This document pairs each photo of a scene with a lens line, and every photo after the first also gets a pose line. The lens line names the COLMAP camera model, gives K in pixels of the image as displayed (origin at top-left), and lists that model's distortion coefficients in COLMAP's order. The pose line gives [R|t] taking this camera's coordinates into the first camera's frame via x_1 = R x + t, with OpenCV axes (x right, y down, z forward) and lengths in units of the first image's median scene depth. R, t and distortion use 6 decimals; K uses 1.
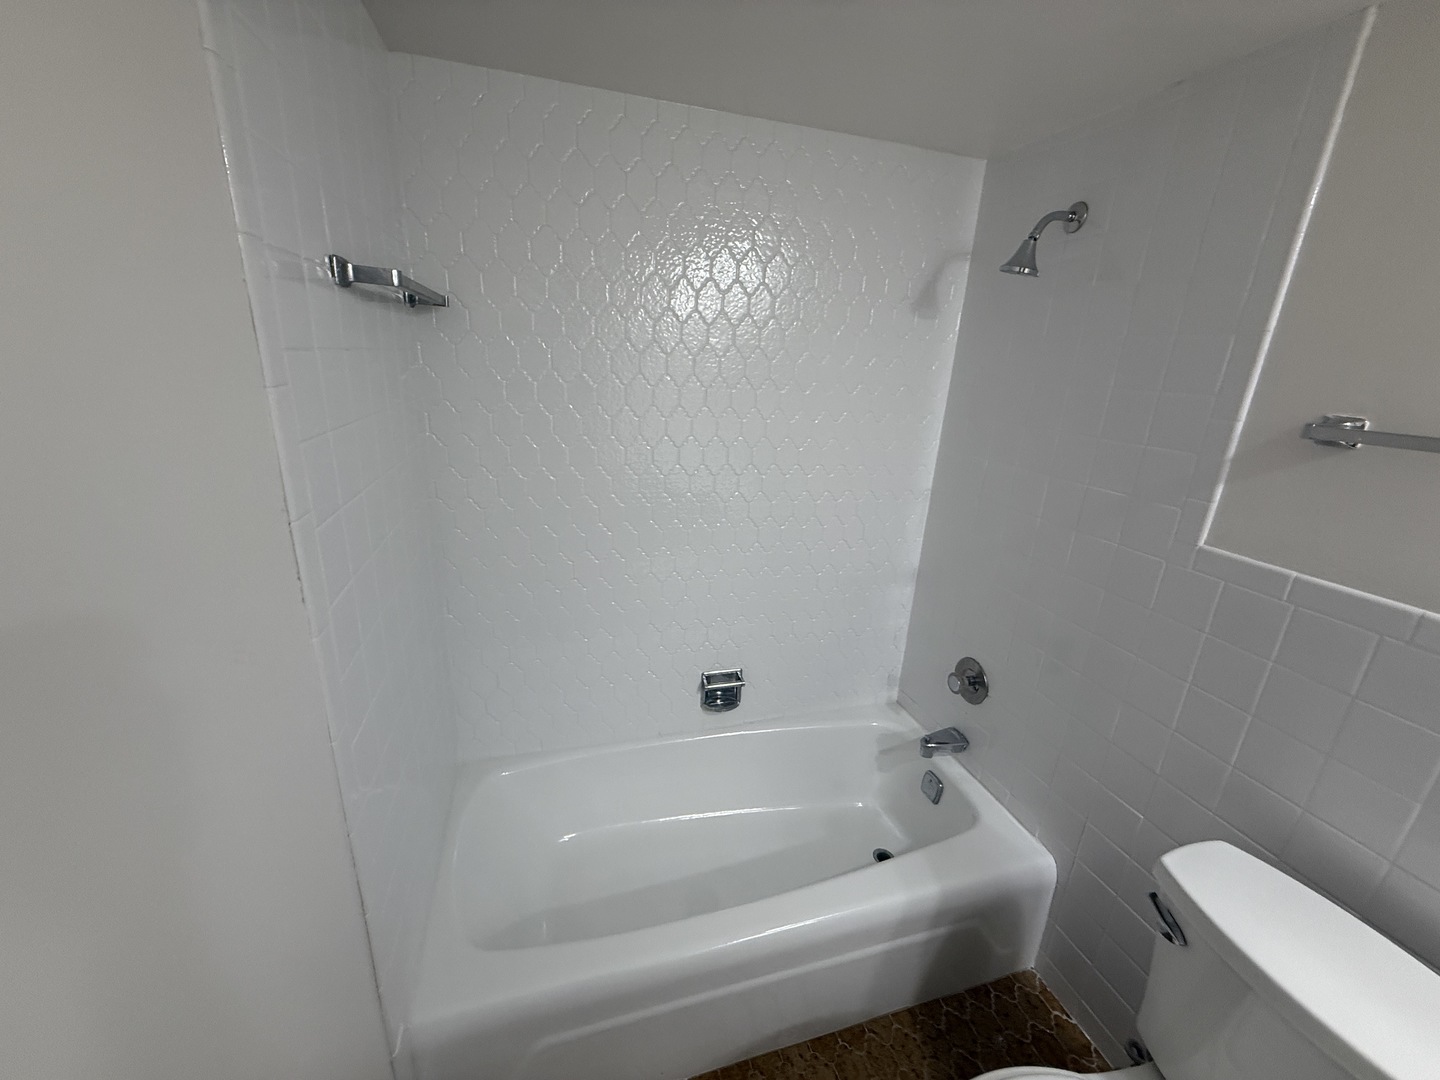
lens RADIAL K [[573.0, 0, 717.6], [0, 573.0, 539.4], [0, 0, 1]] dist [0.000155, -0.000078]
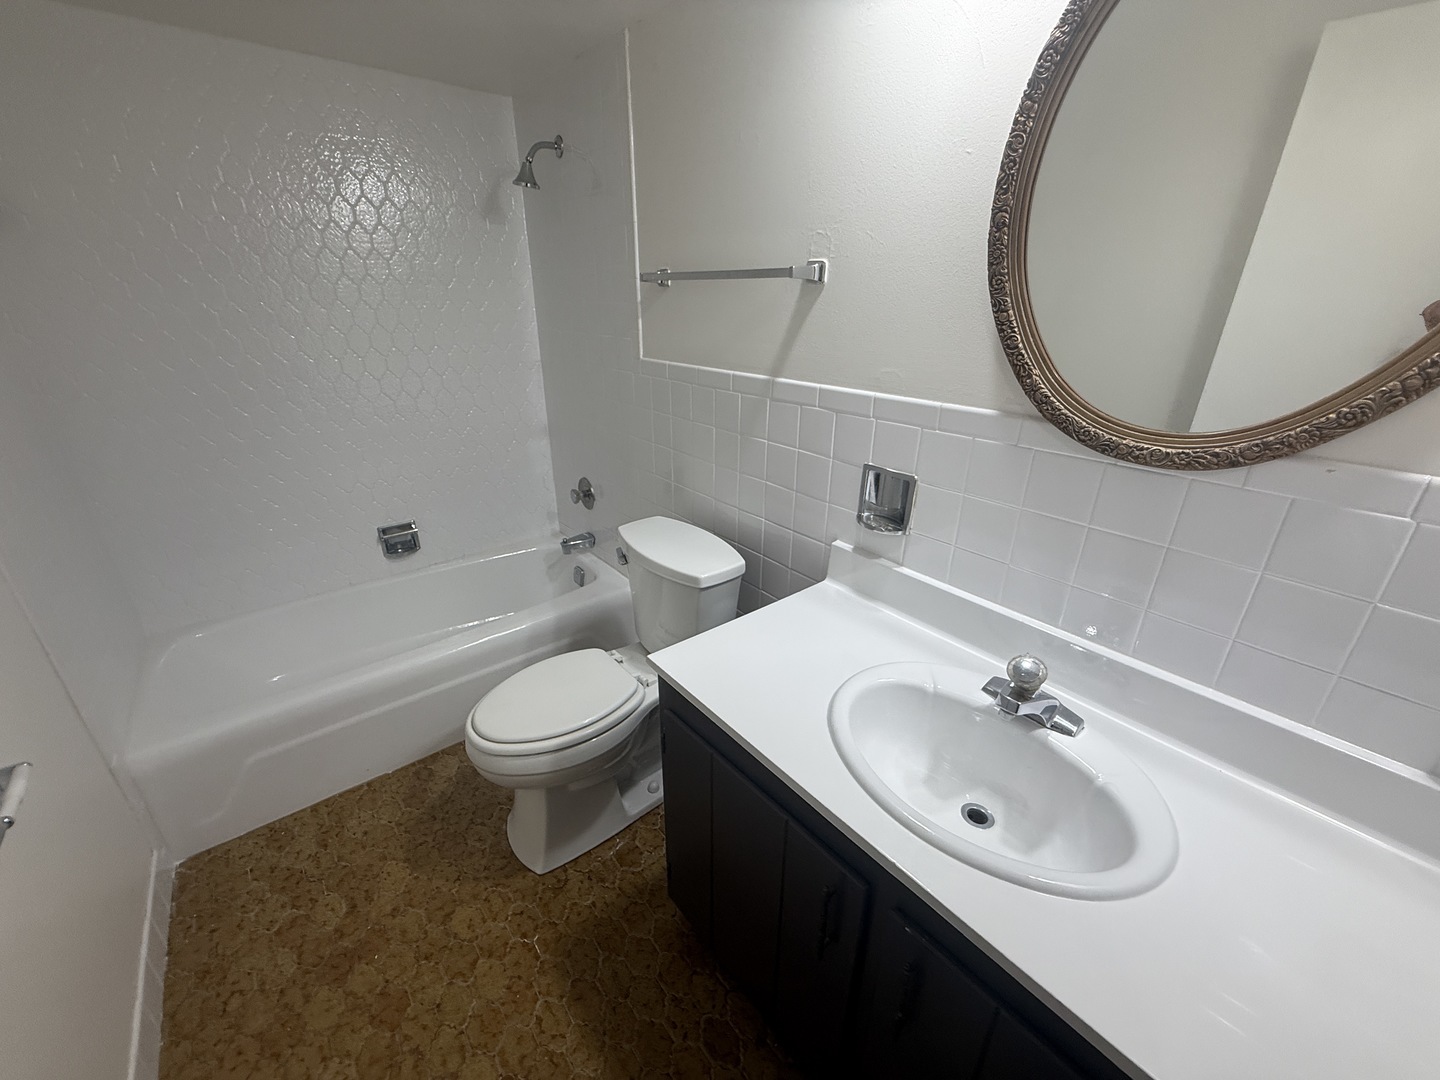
lens RADIAL K [[573.0, 0, 717.6], [0, 573.0, 539.4], [0, 0, 1]] dist [0.000155, -0.000078]
pose [[0.922731, -0.190514, 0.335069, 0.238711], [0.154269, 0.979183, 0.131912, 0.214918], [-0.353225, -0.070028, 0.932914, -0.428369]]
